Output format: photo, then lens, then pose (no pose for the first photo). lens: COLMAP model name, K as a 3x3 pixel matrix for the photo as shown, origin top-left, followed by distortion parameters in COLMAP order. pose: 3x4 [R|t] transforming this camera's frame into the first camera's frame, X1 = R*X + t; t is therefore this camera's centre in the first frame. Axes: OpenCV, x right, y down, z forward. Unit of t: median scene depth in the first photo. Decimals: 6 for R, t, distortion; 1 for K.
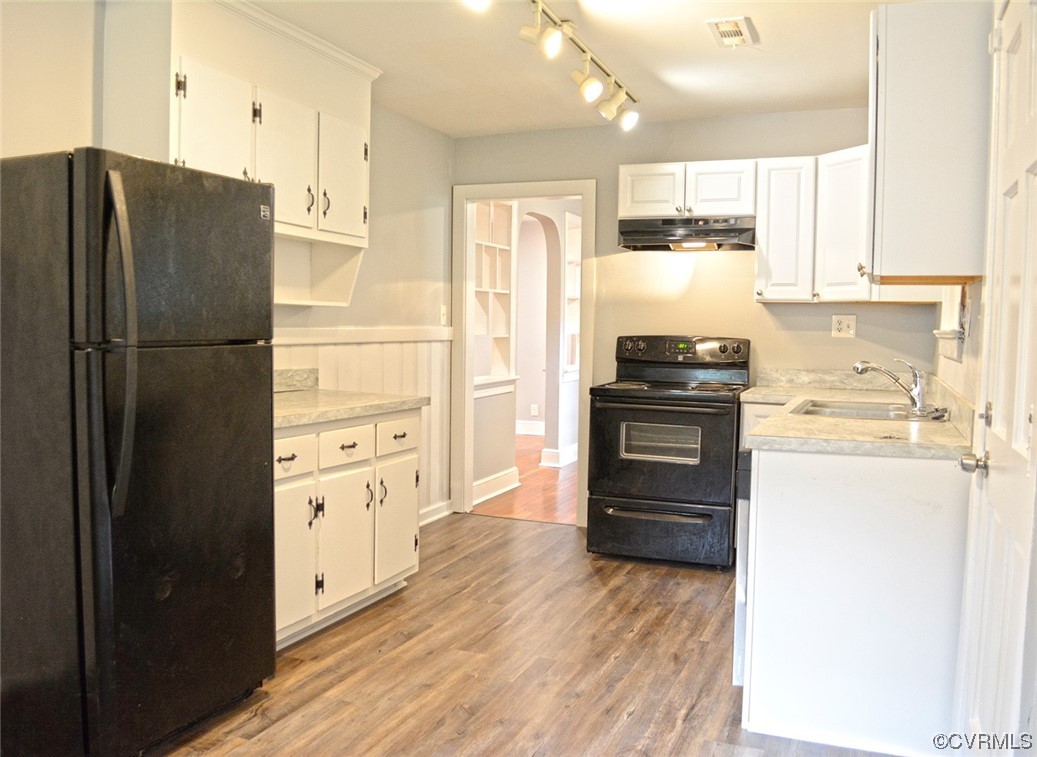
lens RADIAL K [[907.5, 0, 474.5], [0, 907.5, 383.0], [0, 0, 1]] dist [-0.074833, -0.005249]
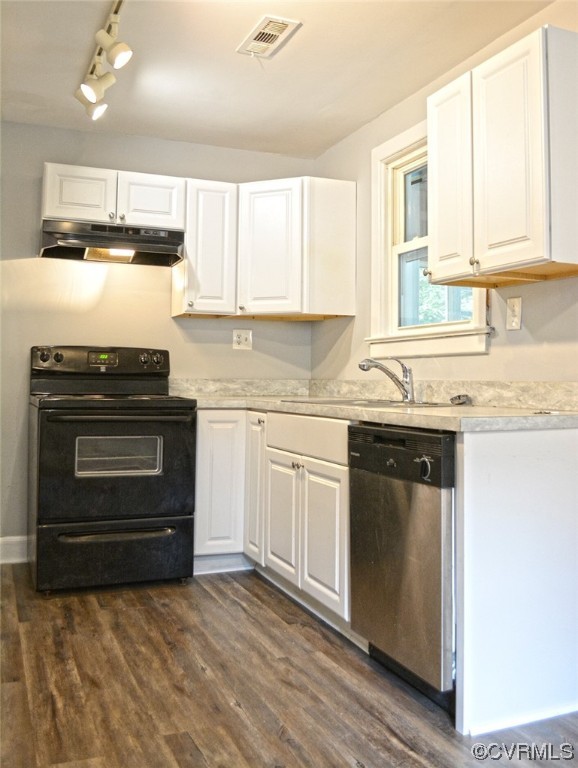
lens RADIAL K [[739.3, 0, 290.8], [0, 739.3, 340.7], [0, 0, 1]] dist [-0.066536, 0.006376]
pose [[0.687380, 0.030837, 0.725643, -0.287593], [0.045267, 0.995337, -0.085177, 0.025675], [-0.724886, 0.091397, 0.682779, 0.436919]]
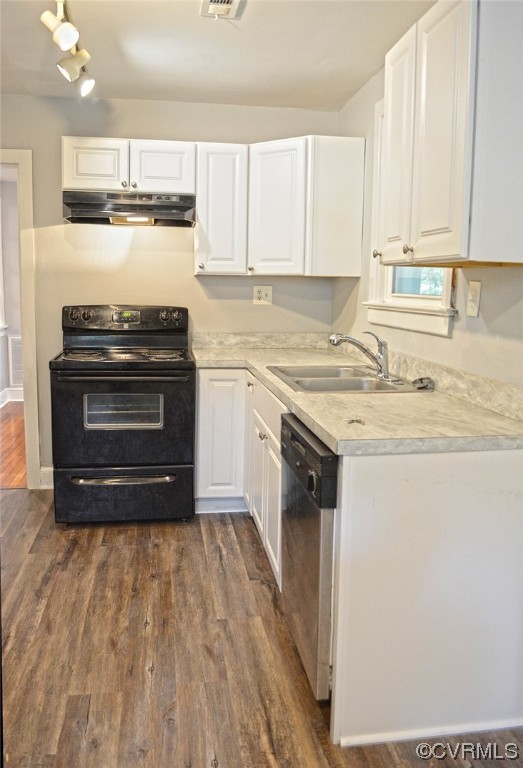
lens RADIAL K [[639.8, 0, 259.0], [0, 639.8, 374.5], [0, 0, 1]] dist [-0.071596, -0.000263]
pose [[0.840864, -0.072861, 0.536319, -0.067687], [0.028839, 0.995521, 0.090031, -0.047192], [-0.540477, -0.060237, 0.839200, 0.387605]]
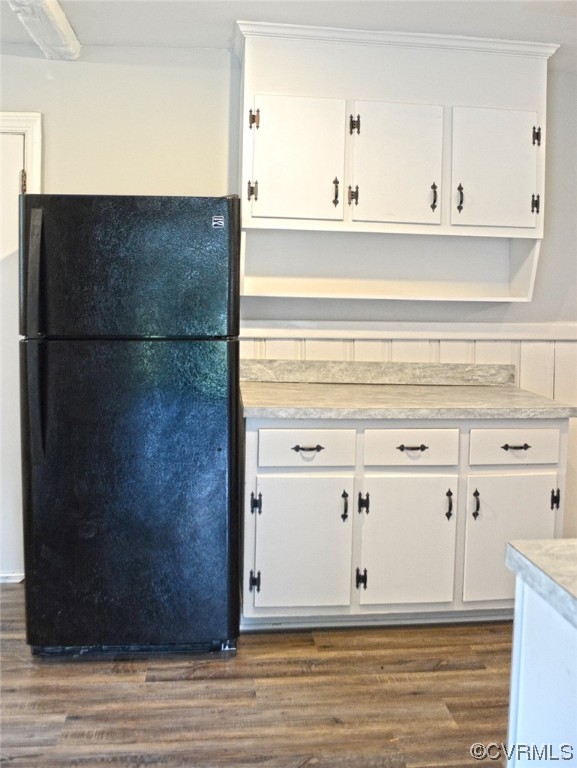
lens RADIAL K [[714.5, 0, 289.0], [0, 714.5, 328.7], [0, 0, 1]] dist [-0.074304, -0.000996]
pose [[0.507673, 0.025760, -0.861165, 0.419899], [-0.060527, 0.998150, -0.005824, -0.042111], [0.859421, 0.055080, 0.508292, 0.468481]]
